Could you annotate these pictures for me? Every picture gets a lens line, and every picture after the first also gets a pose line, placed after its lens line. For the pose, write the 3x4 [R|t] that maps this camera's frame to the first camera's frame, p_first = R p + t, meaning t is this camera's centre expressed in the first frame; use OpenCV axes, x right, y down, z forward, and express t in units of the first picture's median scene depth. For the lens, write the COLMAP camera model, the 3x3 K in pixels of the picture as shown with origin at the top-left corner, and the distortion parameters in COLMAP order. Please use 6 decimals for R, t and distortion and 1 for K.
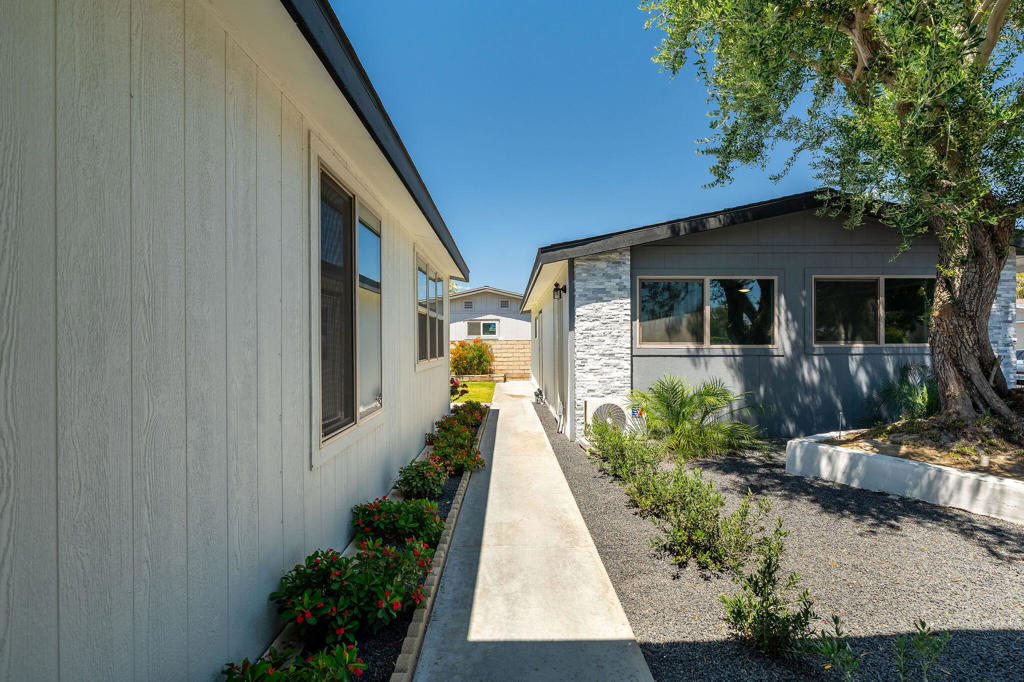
lens RADIAL K [[460.2, 0, 512.0], [0, 460.2, 341.0], [0, 0, 1]] dist [-0.002345, 0.000024]
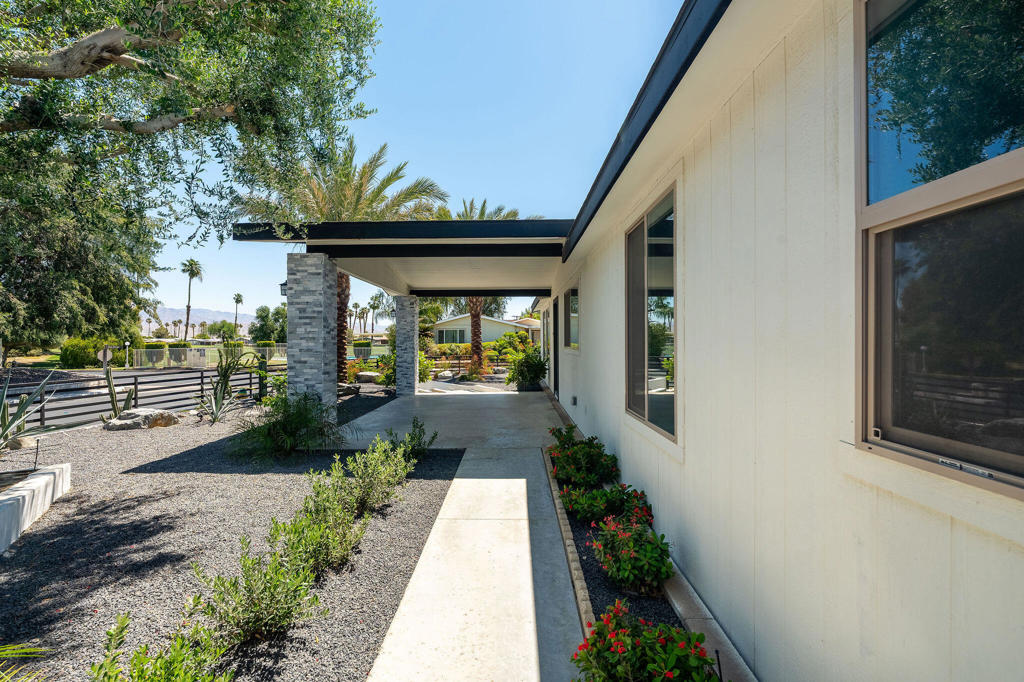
lens RADIAL K [[460.2, 0, 512.0], [0, 460.2, 341.0], [0, 0, 1]] dist [-0.002345, 0.000024]
pose [[-0.999696, -0.000524, 0.024669, -0.054882], [-0.000582, 0.999997, -0.002352, -0.020923], [-0.024668, -0.002366, -0.999693, 2.067352]]
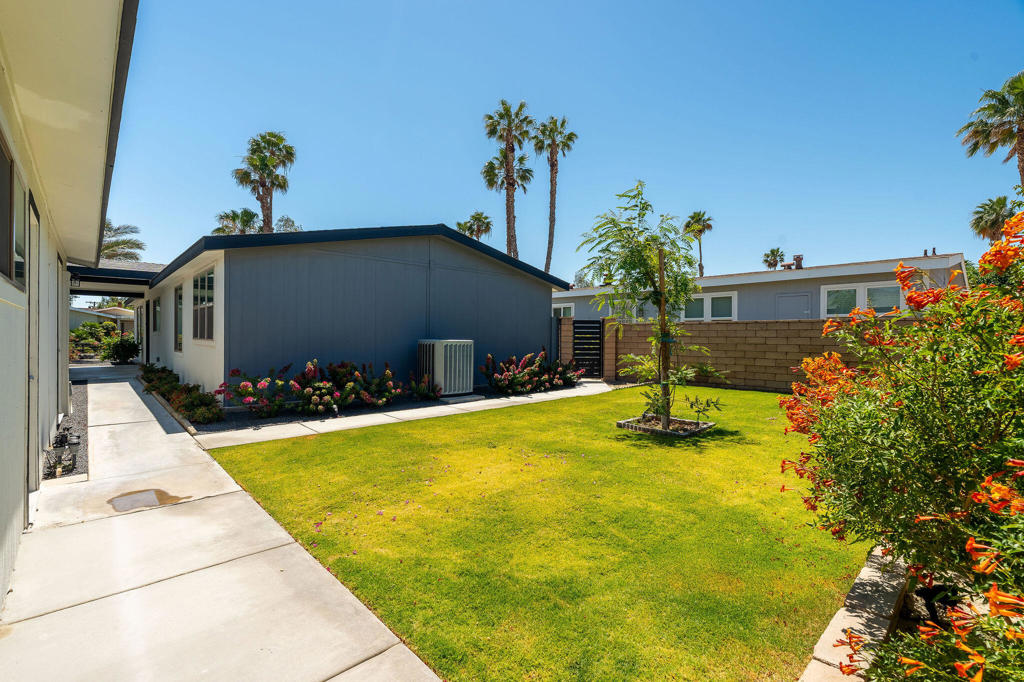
lens RADIAL K [[460.2, 0, 512.0], [0, 460.2, 341.0], [0, 0, 1]] dist [-0.002345, 0.000024]
pose [[-0.746849, -0.005050, -0.664975, 0.070784], [-0.009331, 0.999952, 0.002886, 0.053192], [0.664929, 0.008360, -0.746860, 5.180585]]
